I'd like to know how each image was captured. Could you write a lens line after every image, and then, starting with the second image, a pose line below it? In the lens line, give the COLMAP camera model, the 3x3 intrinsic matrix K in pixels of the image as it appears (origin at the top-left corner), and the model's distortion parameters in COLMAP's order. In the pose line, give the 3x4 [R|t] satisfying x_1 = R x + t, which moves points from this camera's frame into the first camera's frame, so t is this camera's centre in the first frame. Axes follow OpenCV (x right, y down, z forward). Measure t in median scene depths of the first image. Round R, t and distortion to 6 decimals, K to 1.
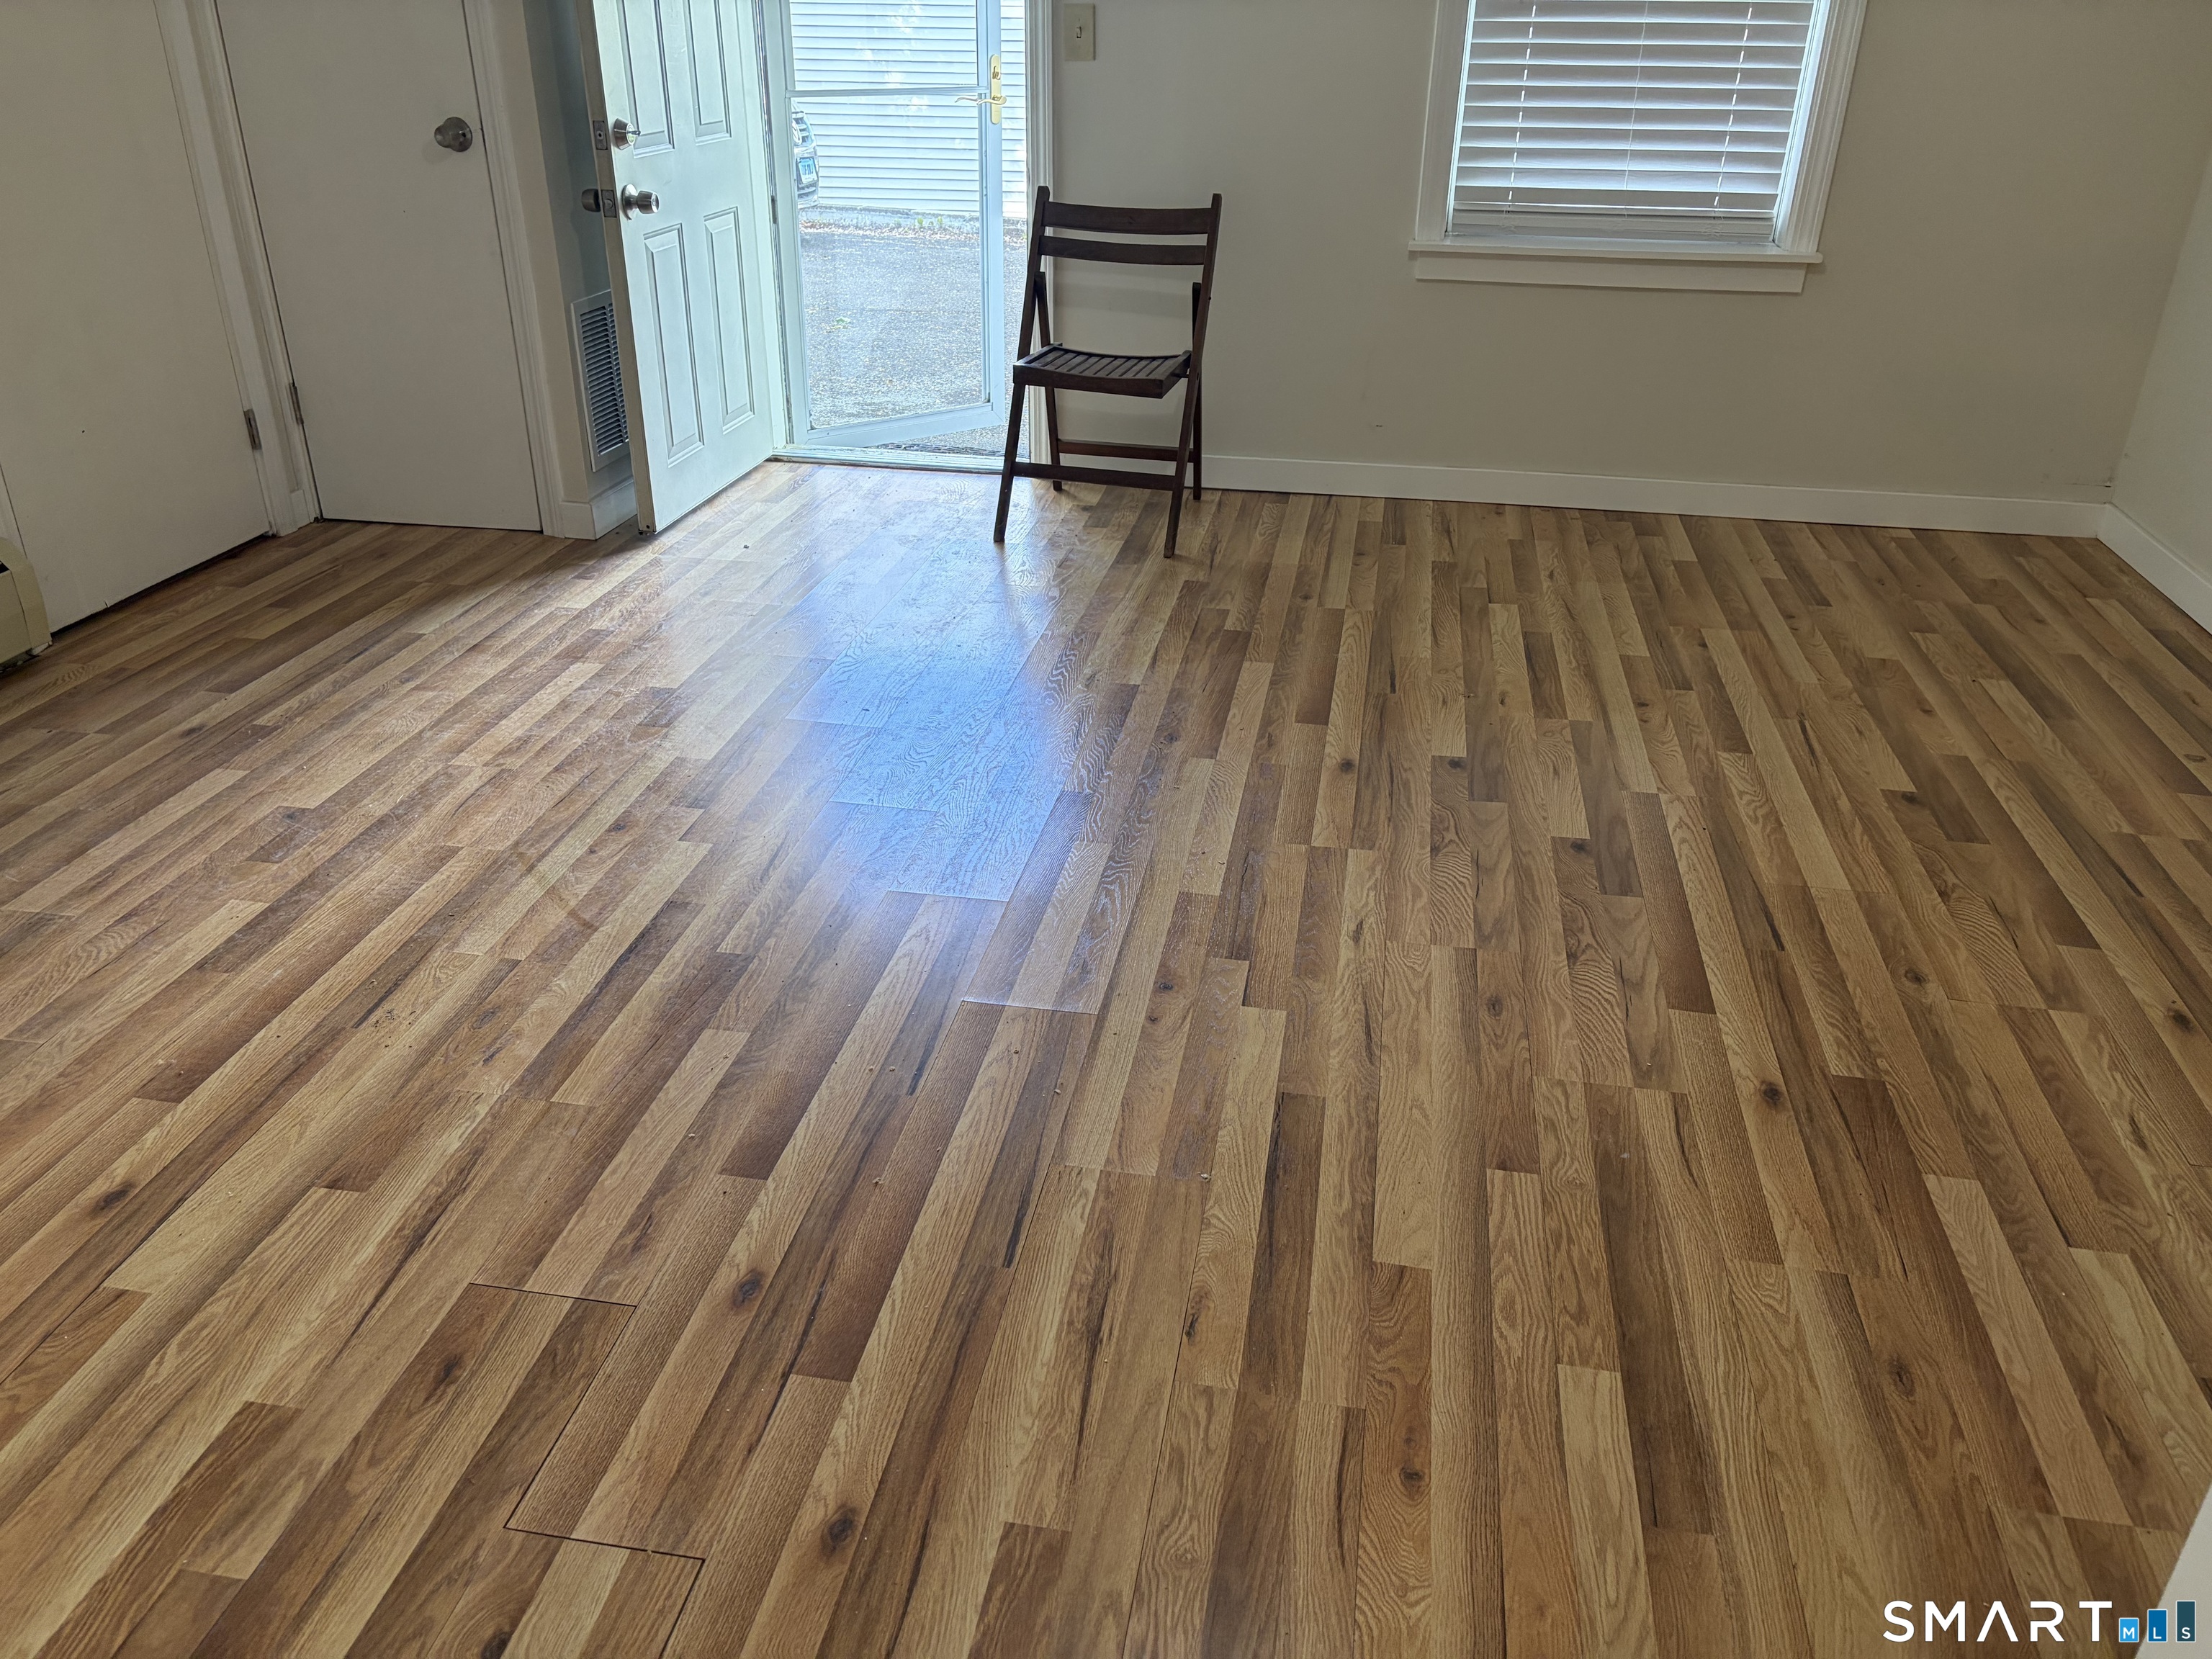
lens RADIAL K [[1671.1, 0, 1085.2], [0, 1671.1, 833.5], [0, 0, 1]] dist [0.072168, -0.071537]
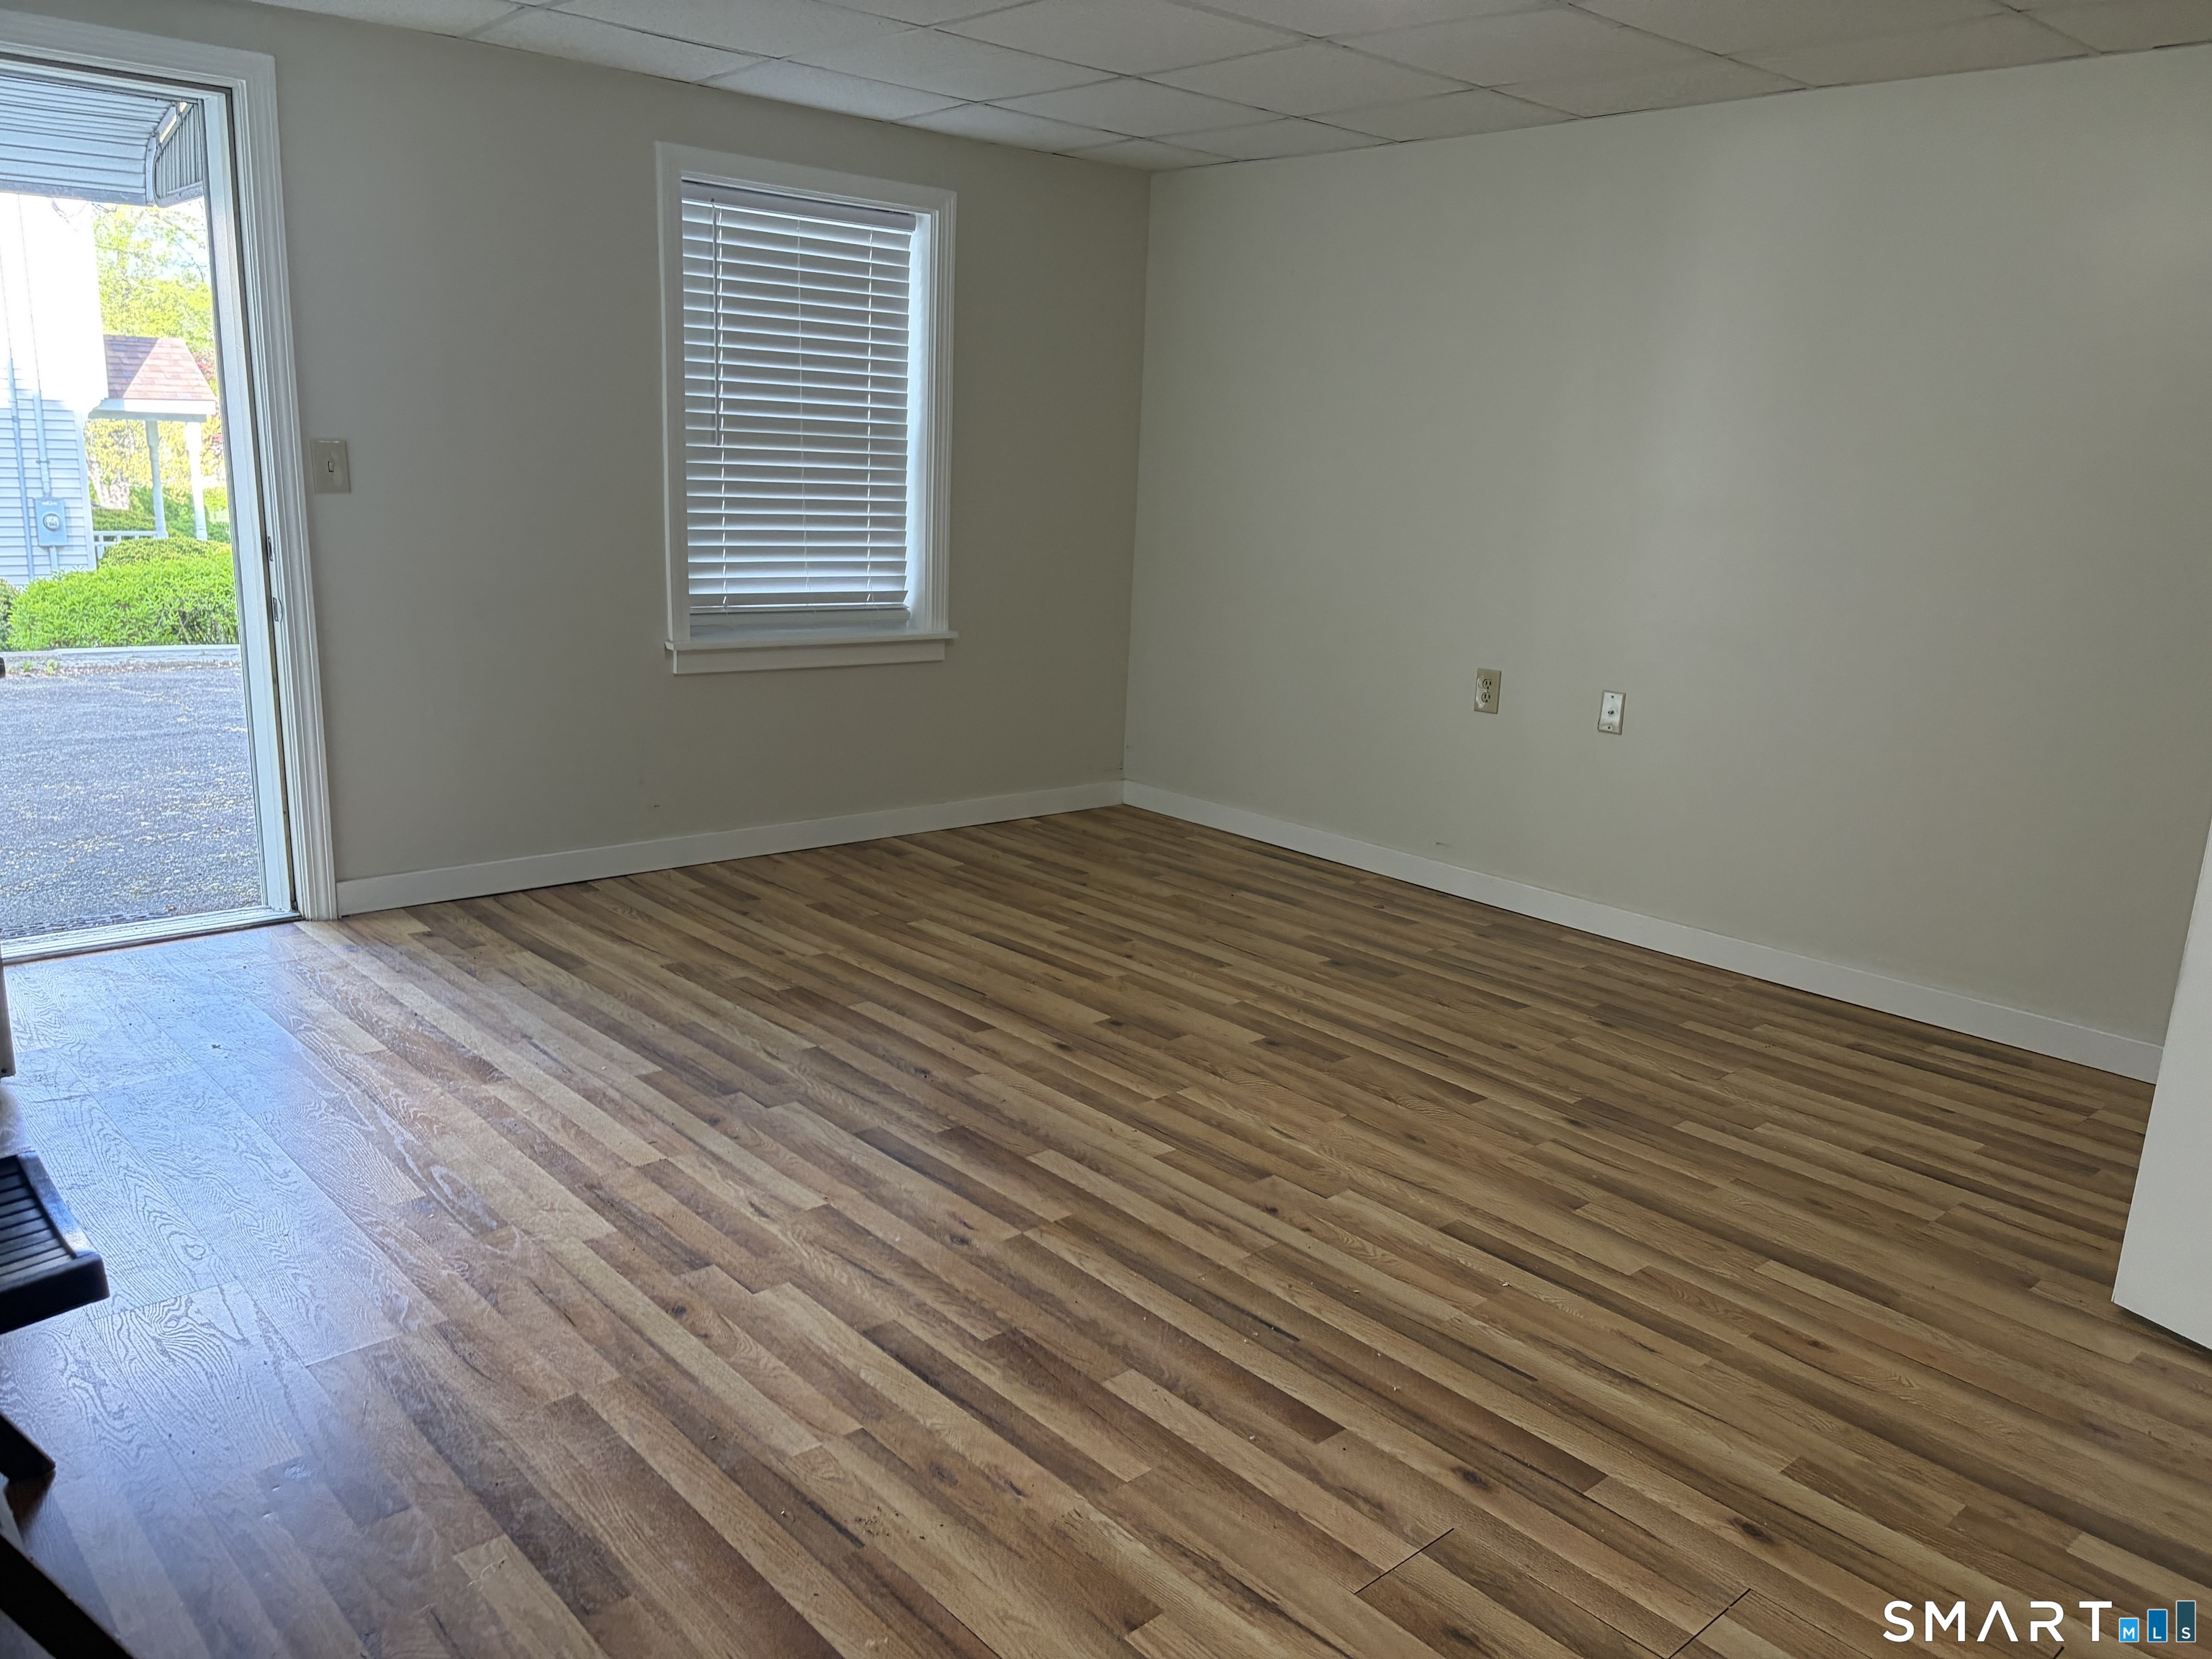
lens RADIAL K [[1671.1, 0, 1118.7], [0, 1671.1, 833.5], [0, 0, 1]] dist [0.072168, -0.071537]
pose [[0.604262, -0.164902, 0.779535, -0.826327], [0.324694, 0.944394, -0.051913, -0.125435], [-0.727627, 0.284479, 0.624204, 0.203593]]
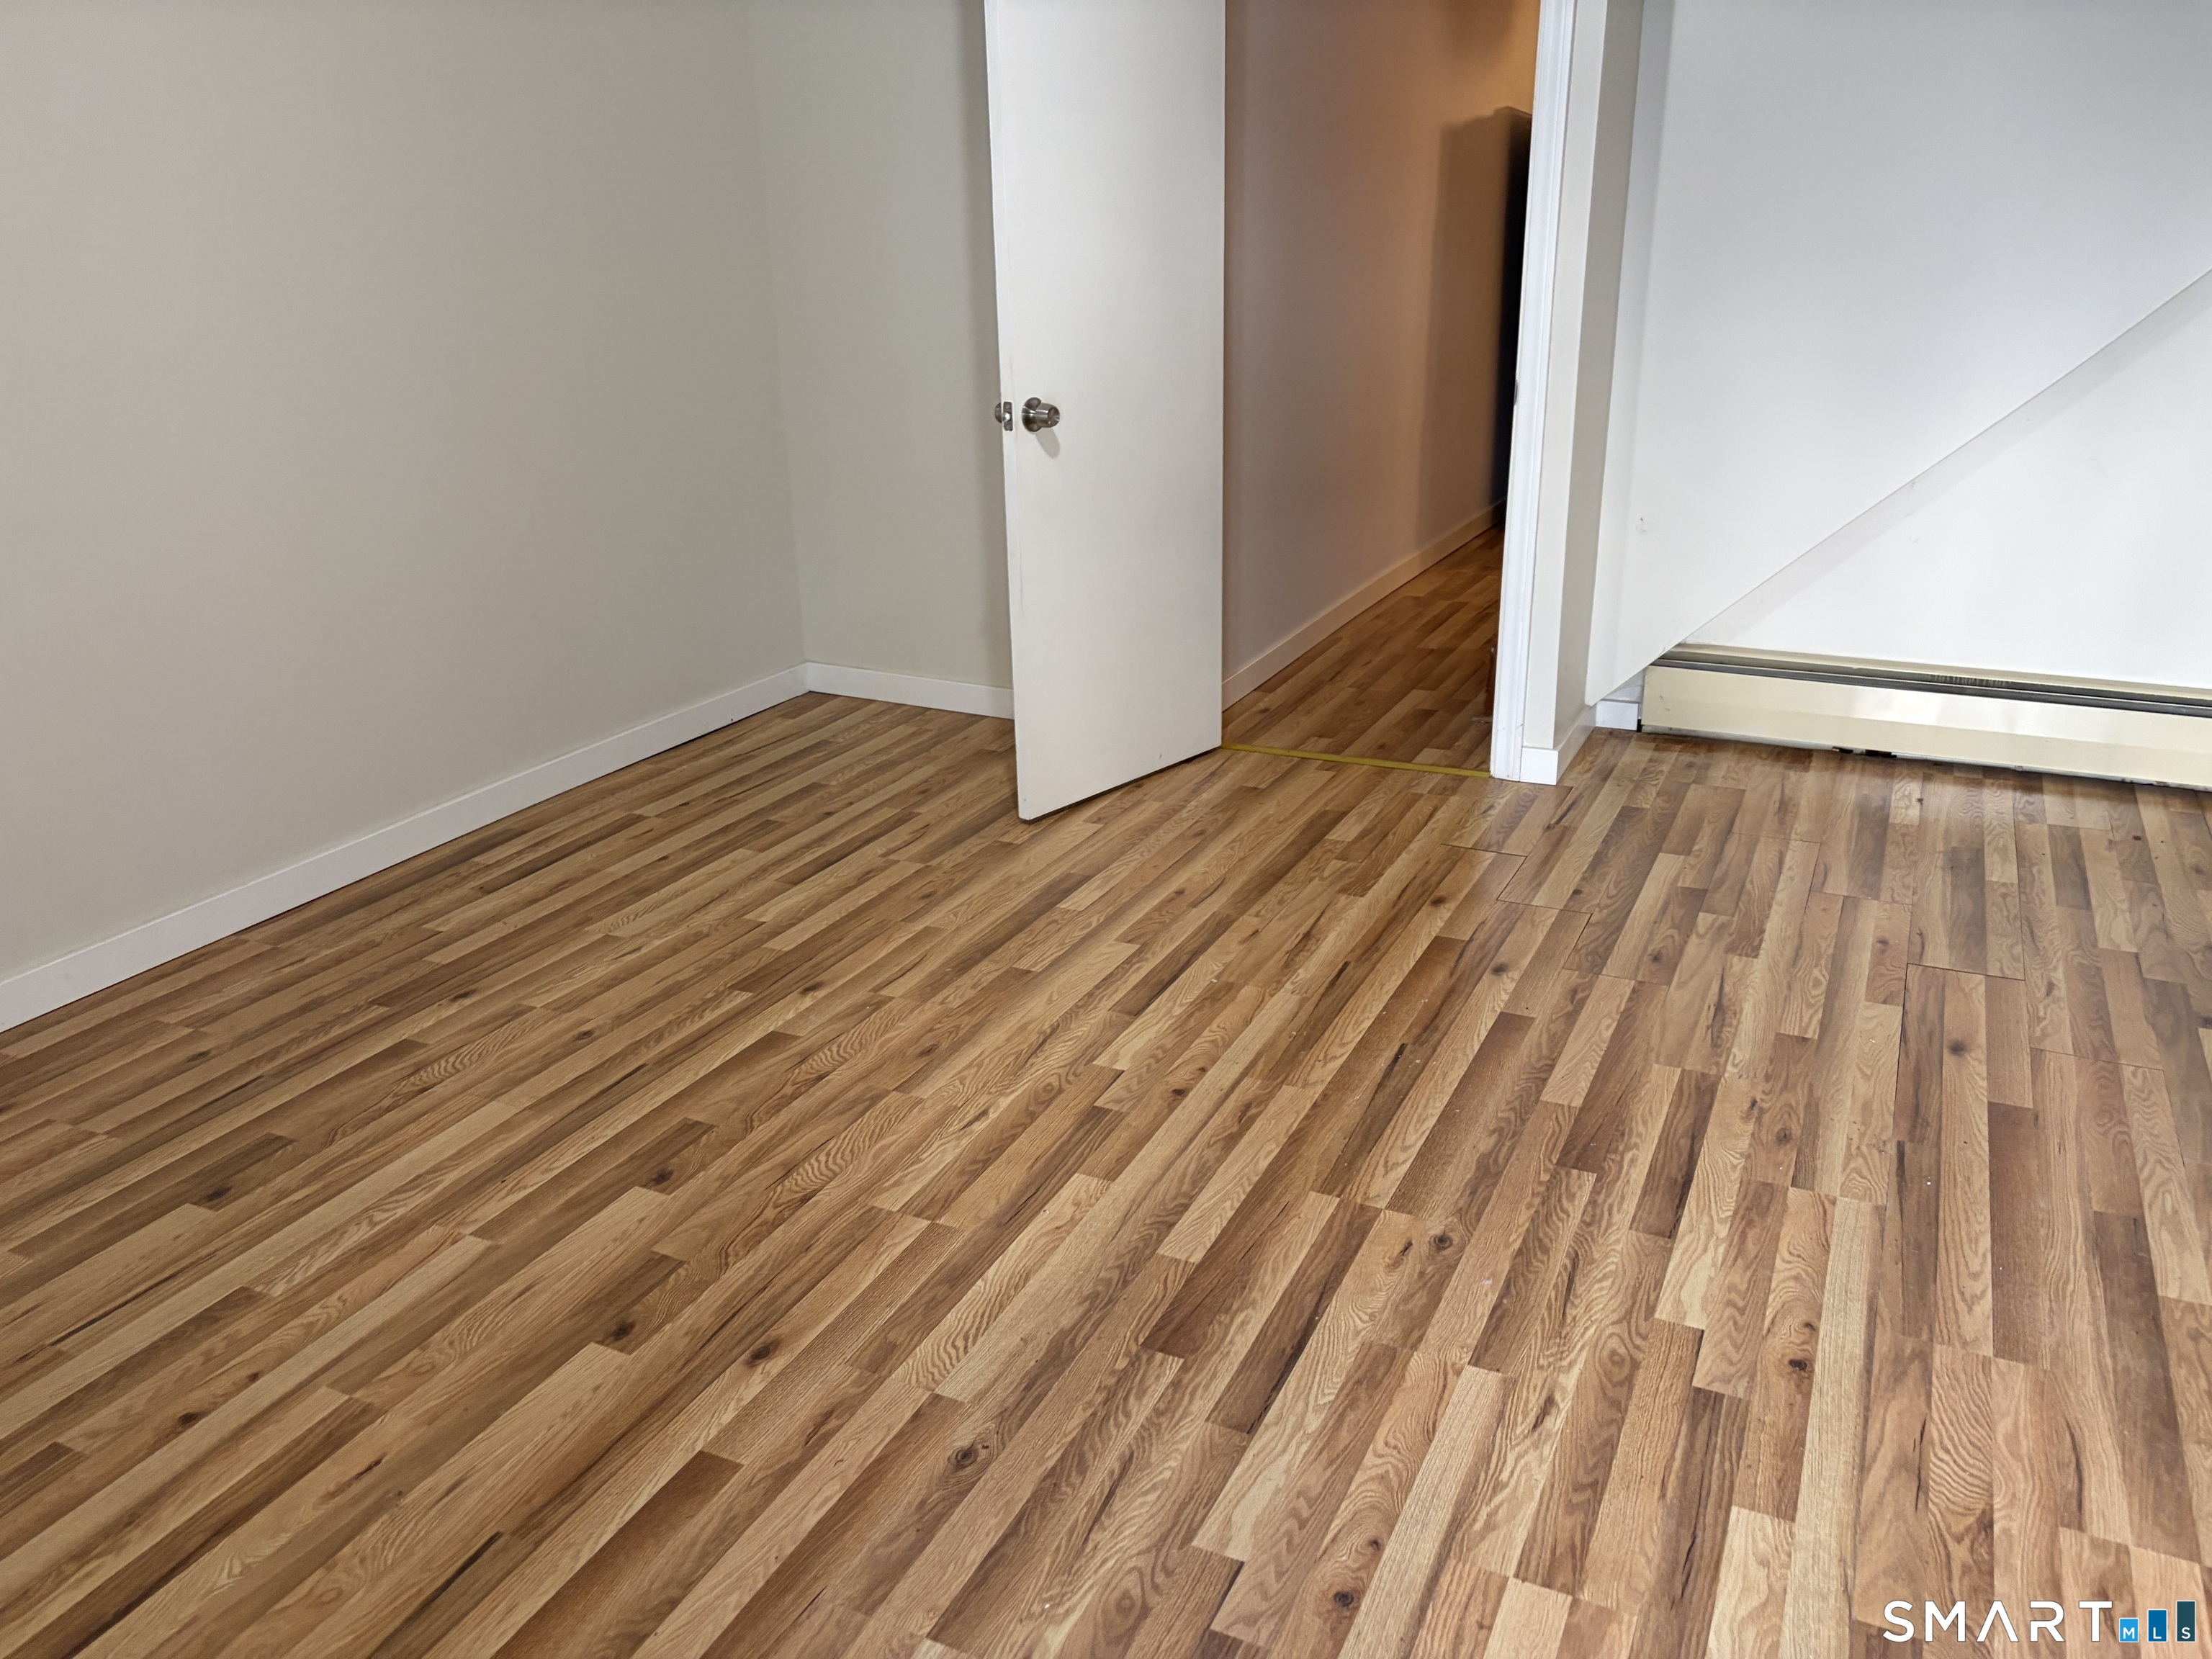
lens RADIAL K [[1671.1, 0, 1112.0], [0, 1671.1, 827.4], [0, 0, 1]] dist [0.072168, -0.071537]
pose [[-0.964702, -0.079495, 0.251058, -0.160933], [0.130258, 0.684515, 0.717267, -0.765154], [-0.228872, 0.724651, -0.649999, 1.435113]]
